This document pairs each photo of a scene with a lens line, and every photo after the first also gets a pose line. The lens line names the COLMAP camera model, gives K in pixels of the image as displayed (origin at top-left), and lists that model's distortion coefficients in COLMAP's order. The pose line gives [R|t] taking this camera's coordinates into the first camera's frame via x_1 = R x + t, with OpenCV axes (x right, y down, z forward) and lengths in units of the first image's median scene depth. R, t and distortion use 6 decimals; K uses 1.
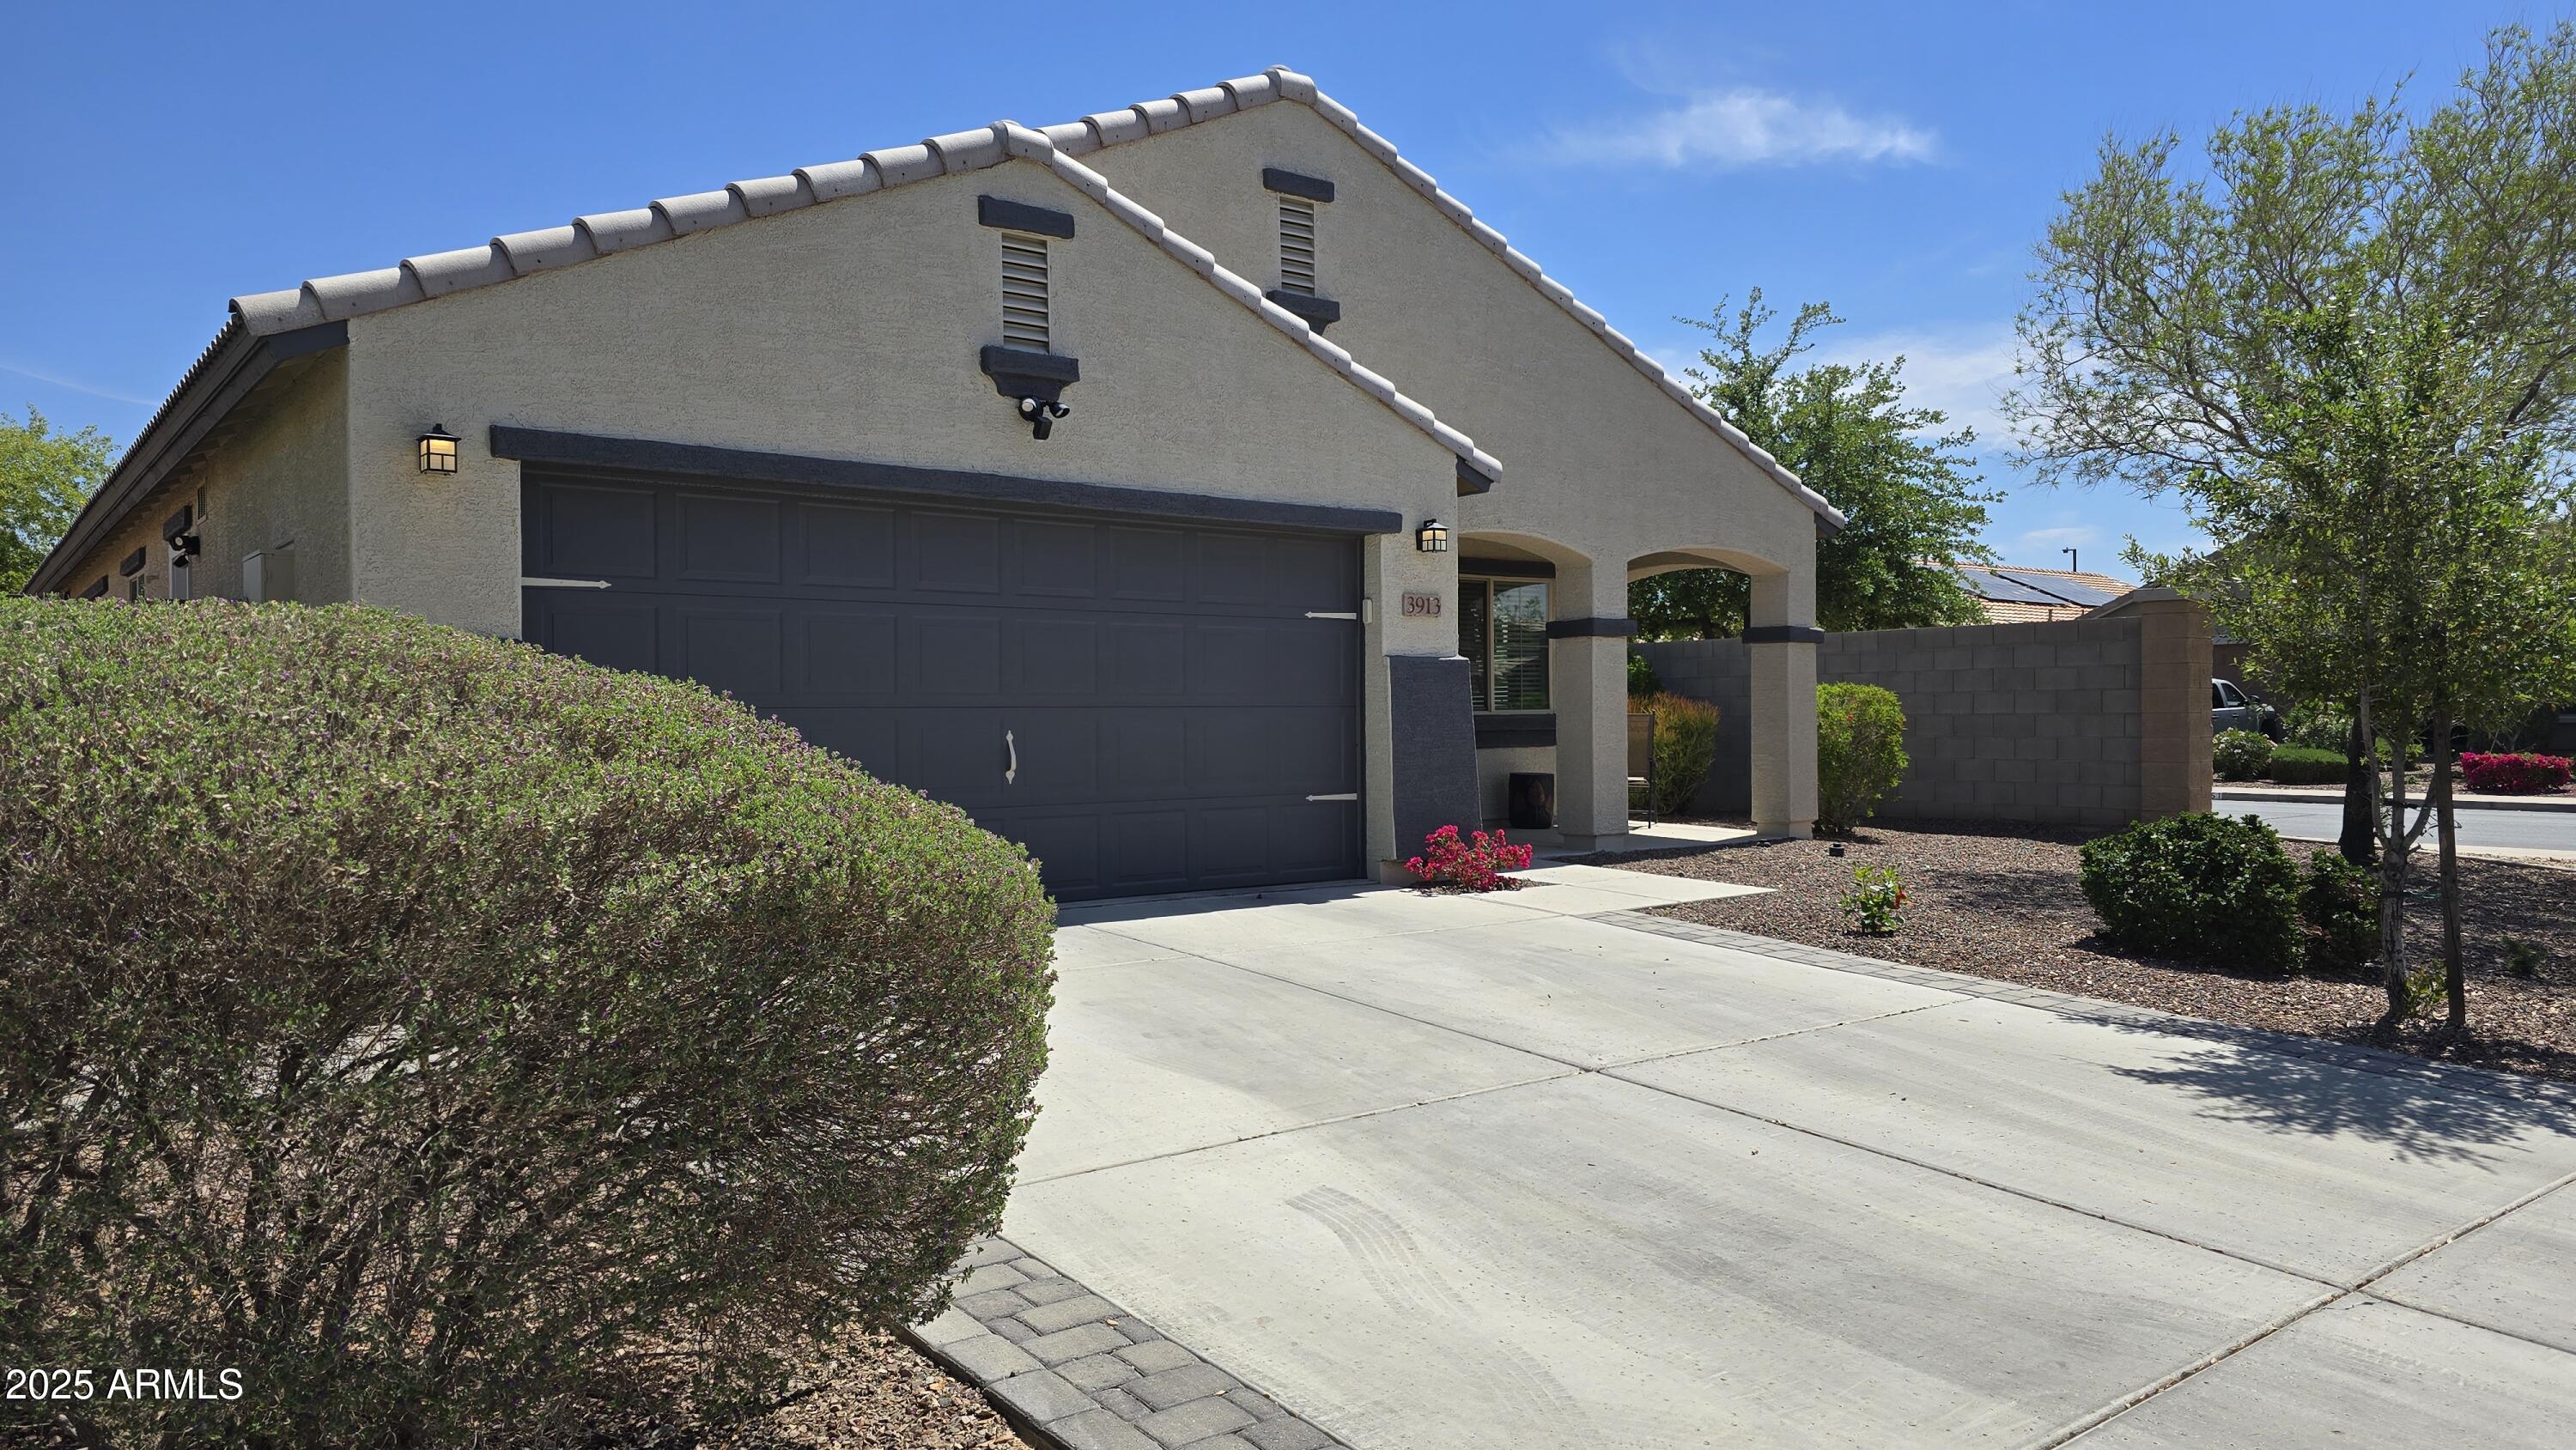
lens RADIAL K [[1713.6, 0, 1294.6], [0, 1713.6, 733.2], [0, 0, 1]] dist [0.067979, -0.063808]
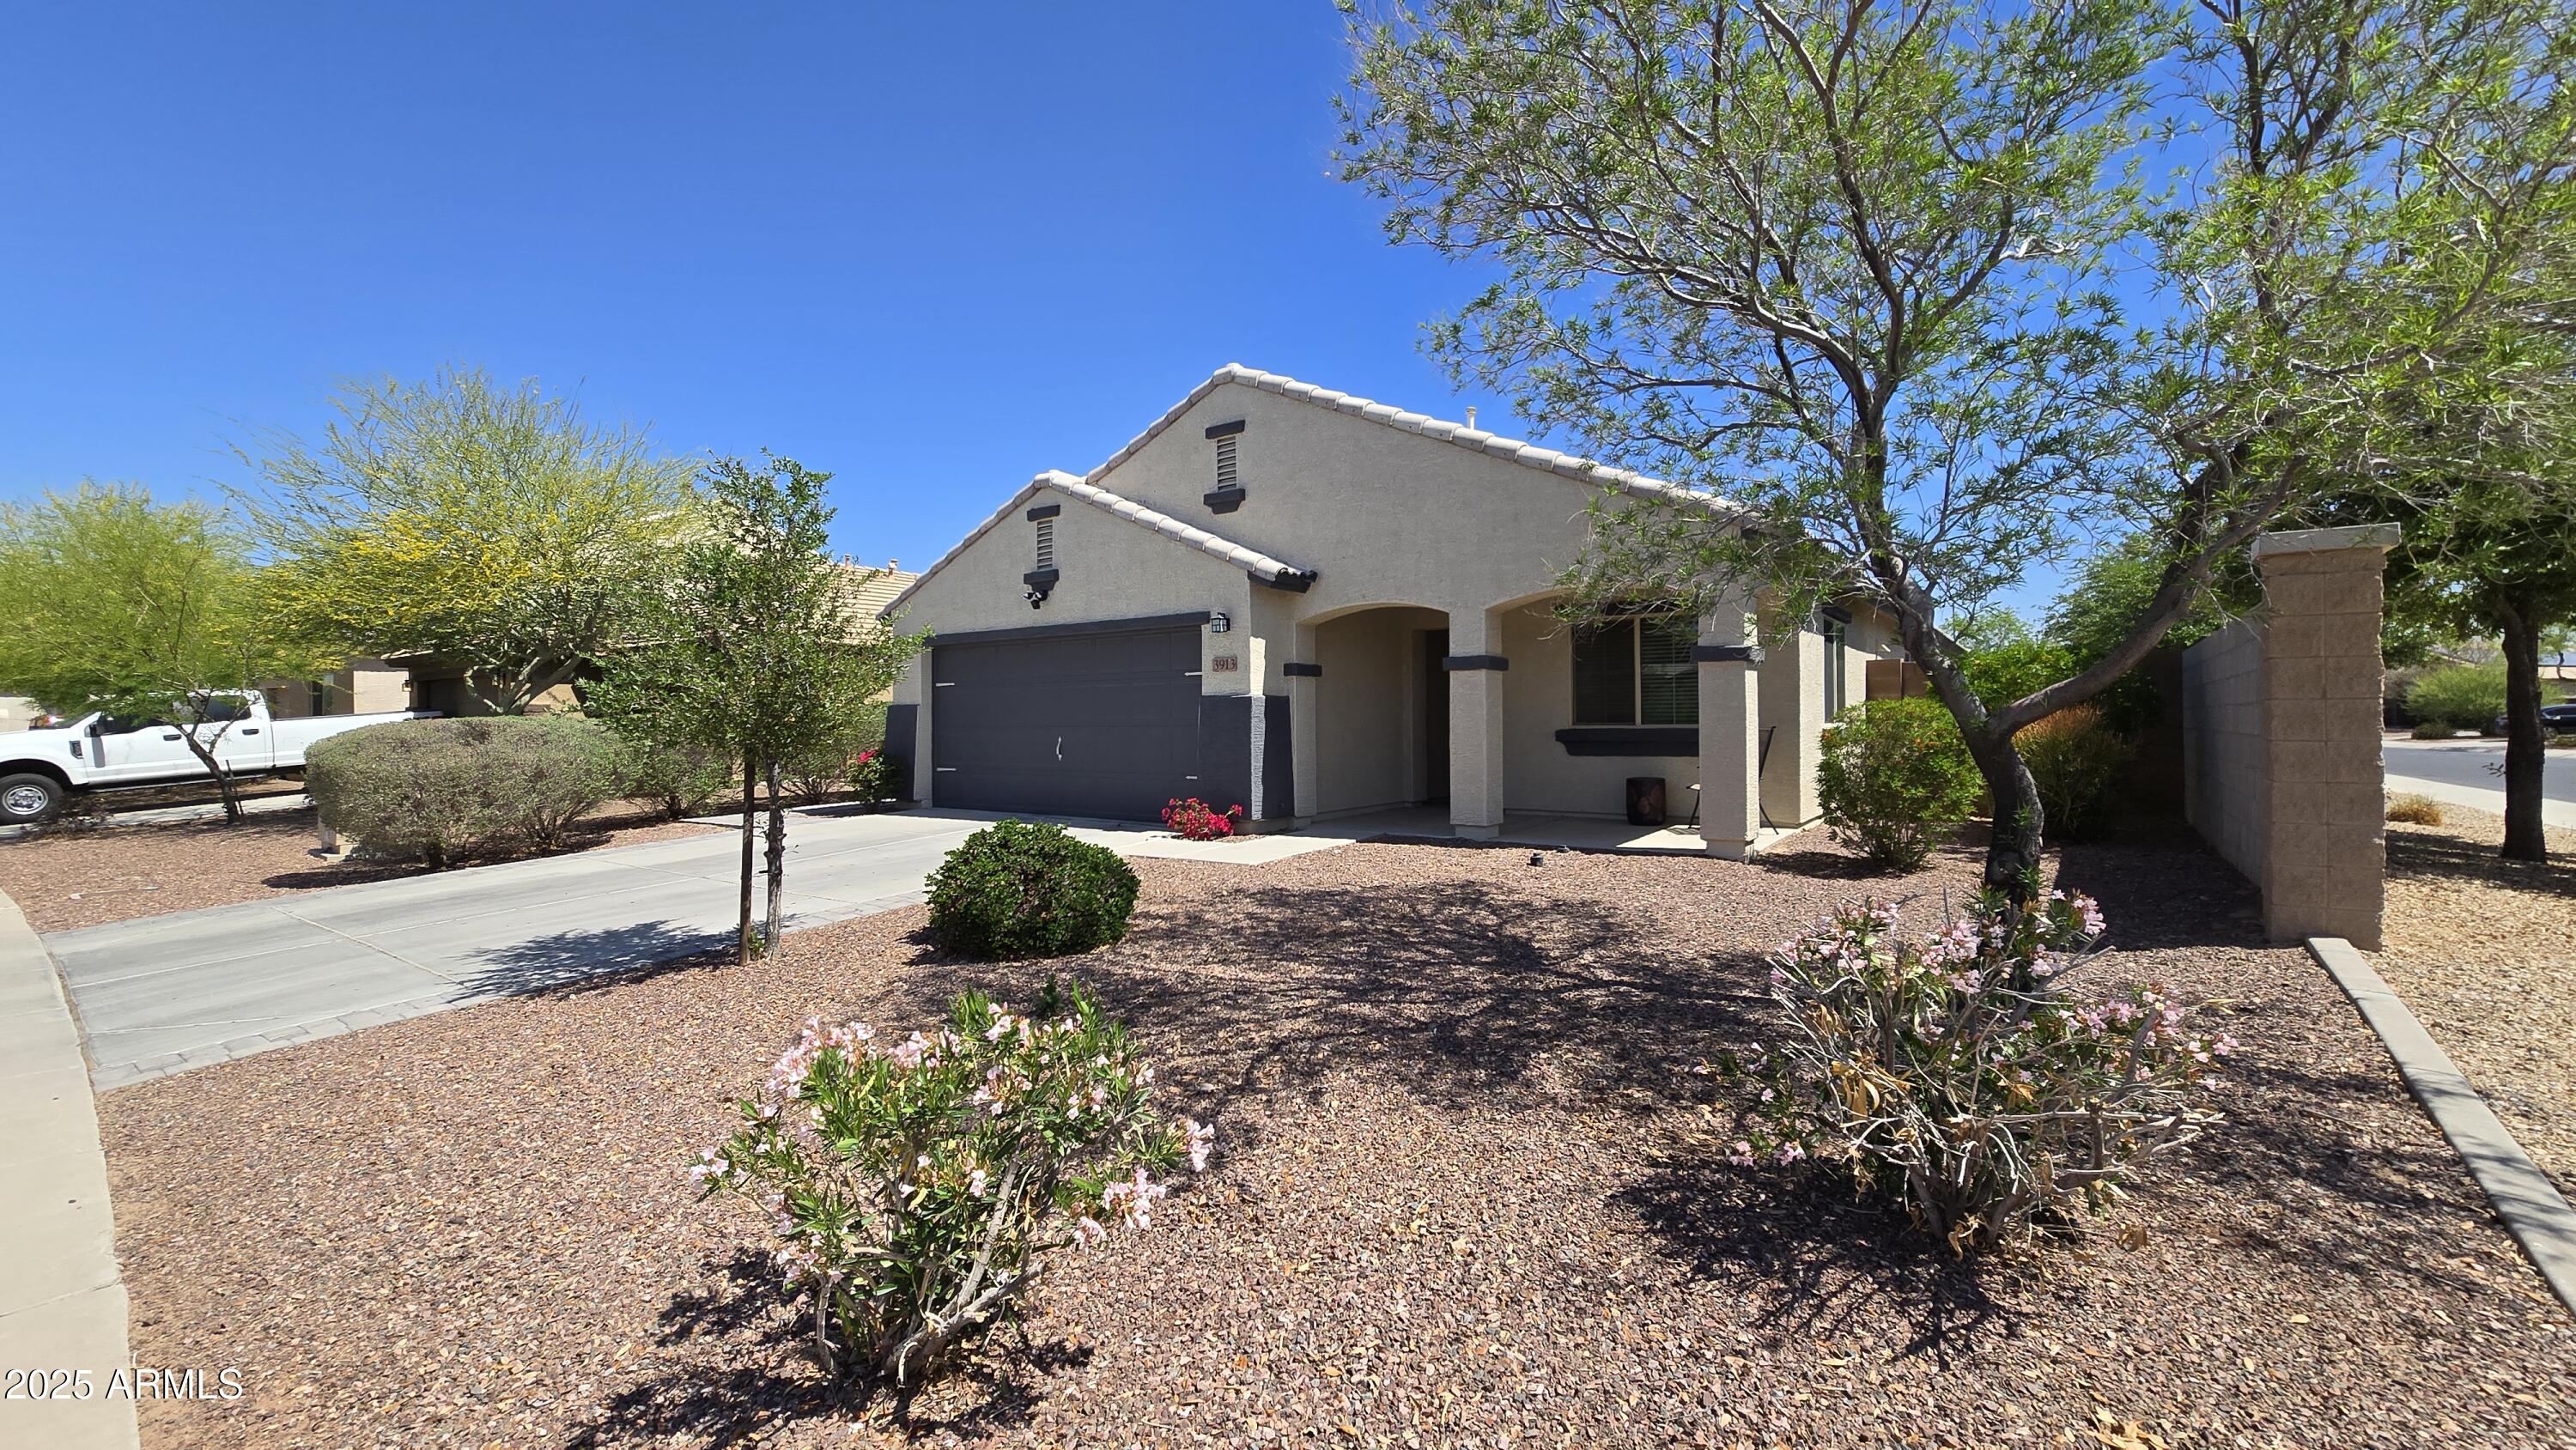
lens RADIAL K [[1042.8, 0, 1304.4], [0, 1042.8, 727.4], [0, 0, 1]] dist [-0.001642, -0.000132]
pose [[0.278125, 0.010182, -0.960491, 1.220164], [-0.007015, 0.999939, 0.008569, -0.027329], [0.960519, 0.004355, 0.278180, 0.911435]]
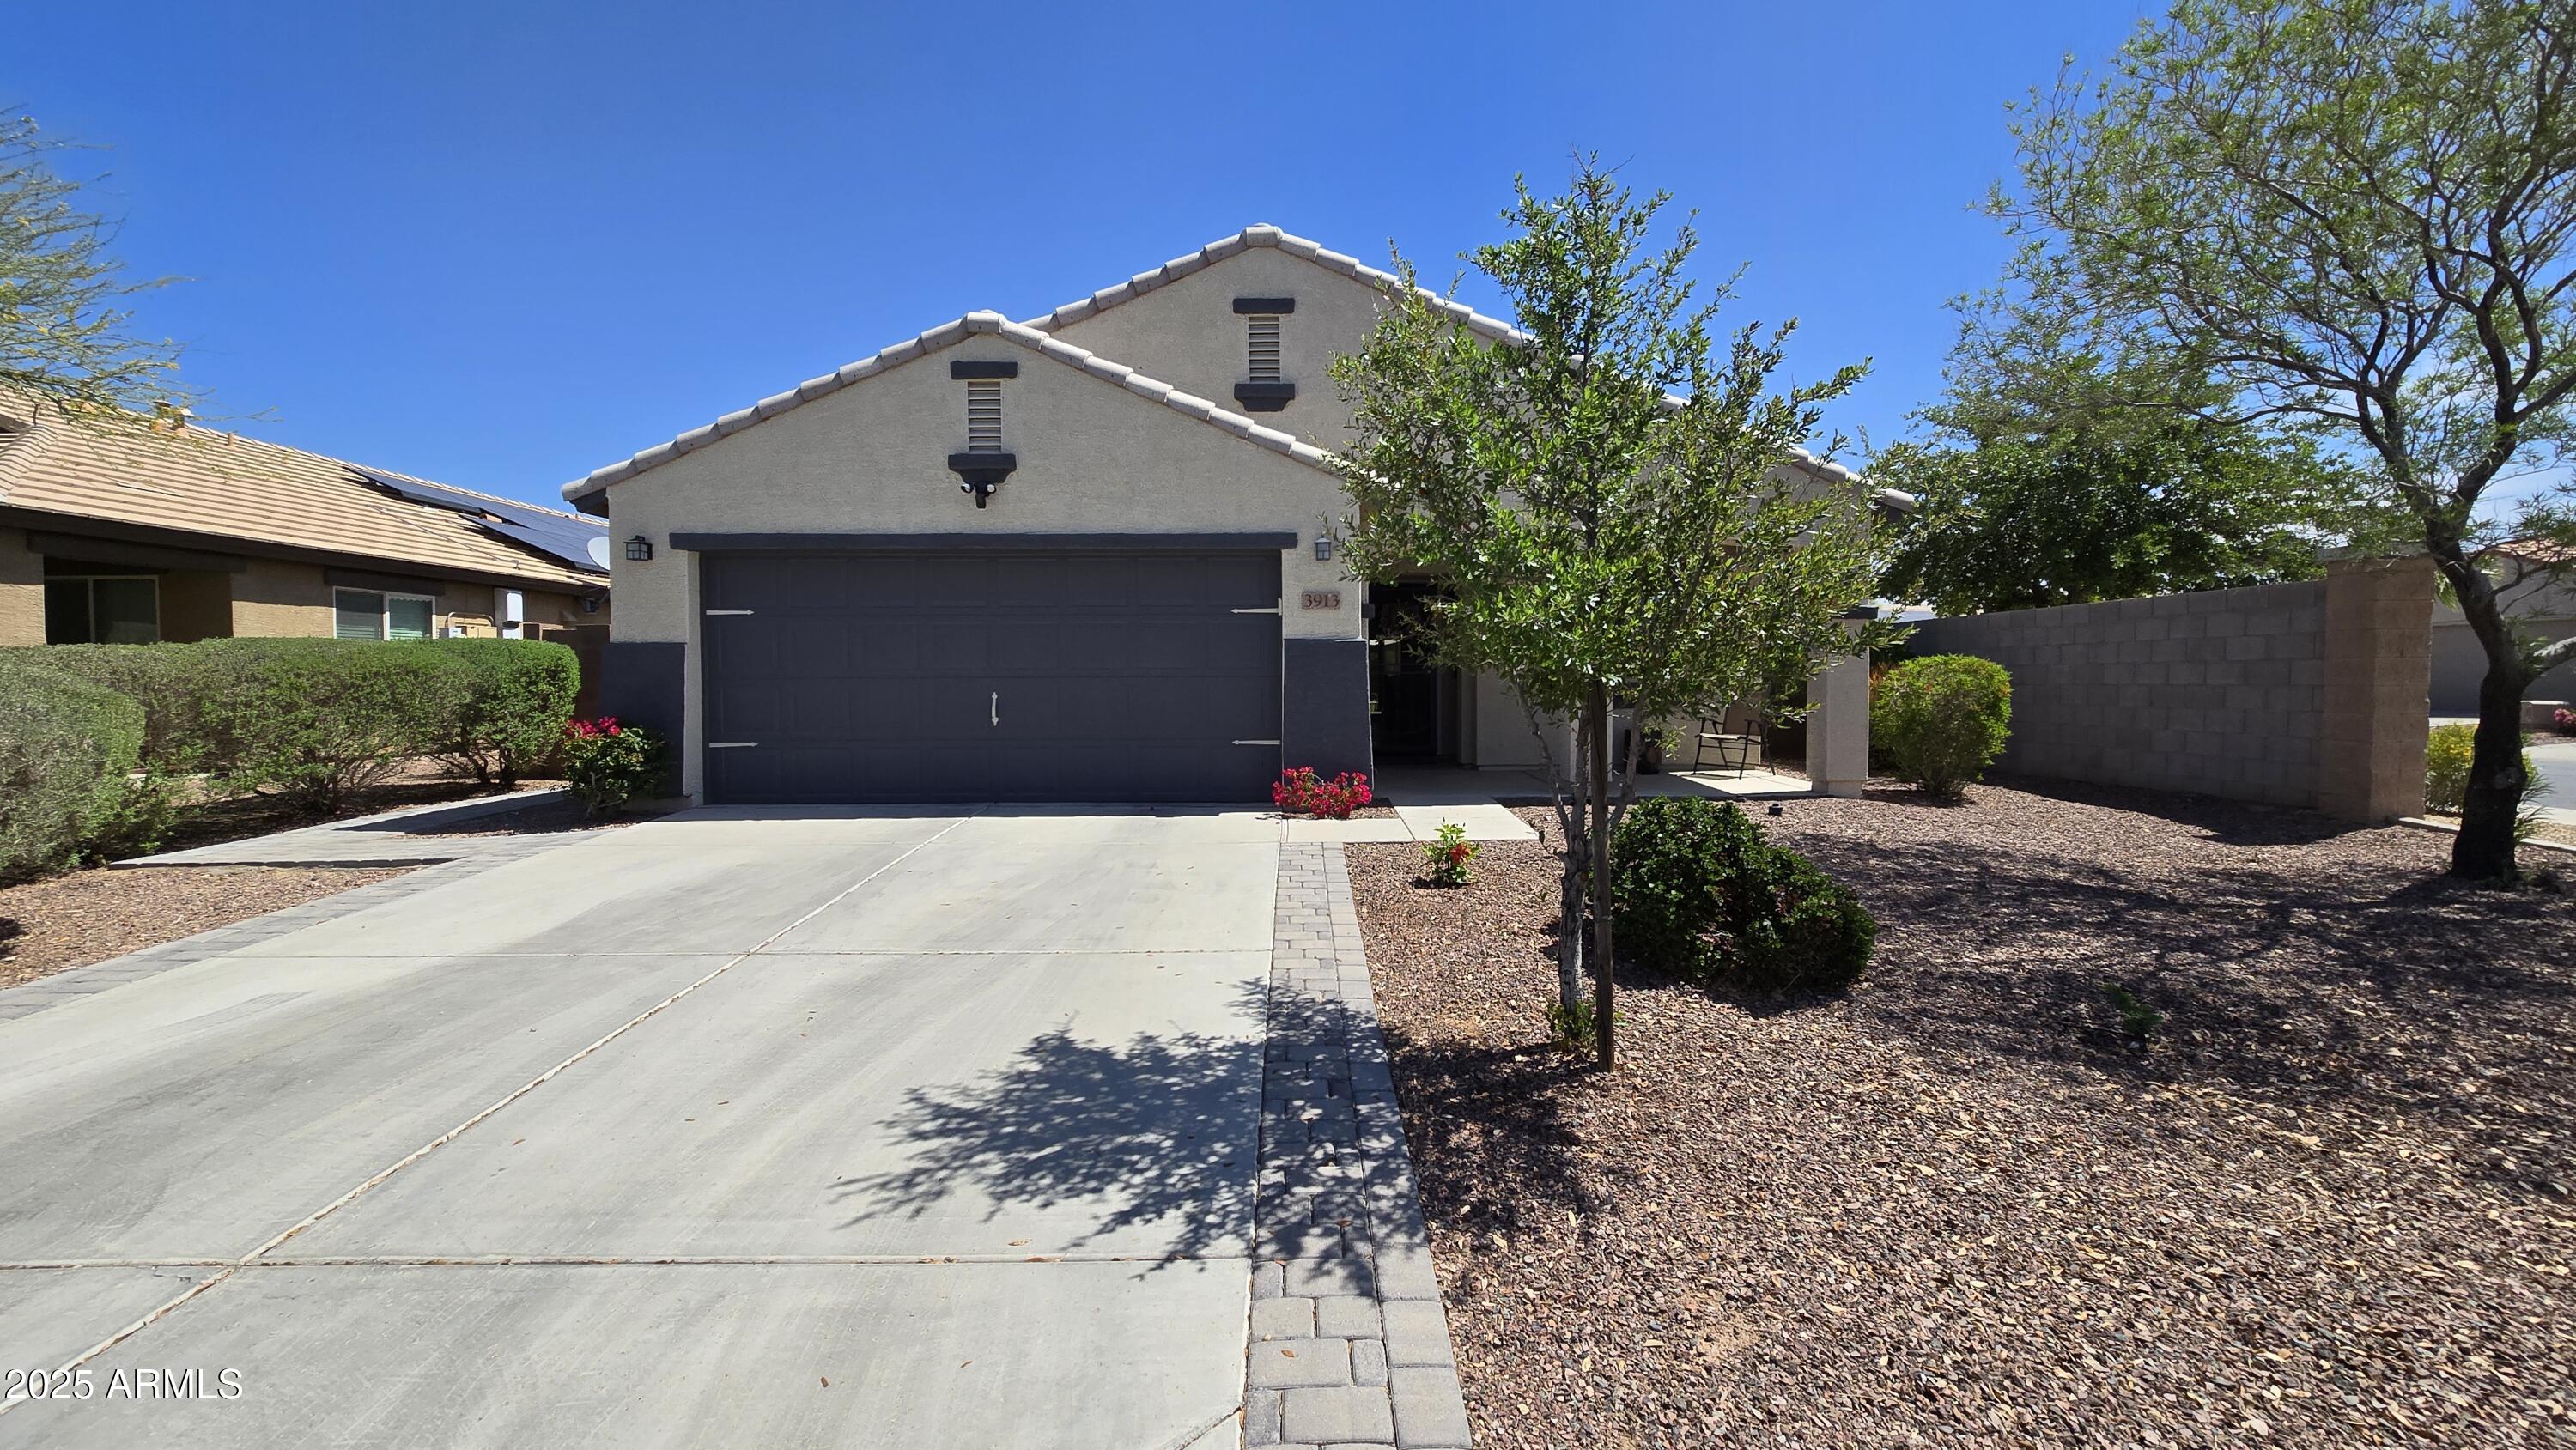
lens RADIAL K [[1041.1, 0, 1301.8], [0, 1041.1, 715.9], [0, 0, 1]] dist [-0.000081, 0.000094]
pose [[0.792065, 0.026776, -0.609849, 0.643375], [-0.009640, 0.999462, 0.031362, -0.012320], [0.610360, -0.018962, 0.791897, 0.397152]]
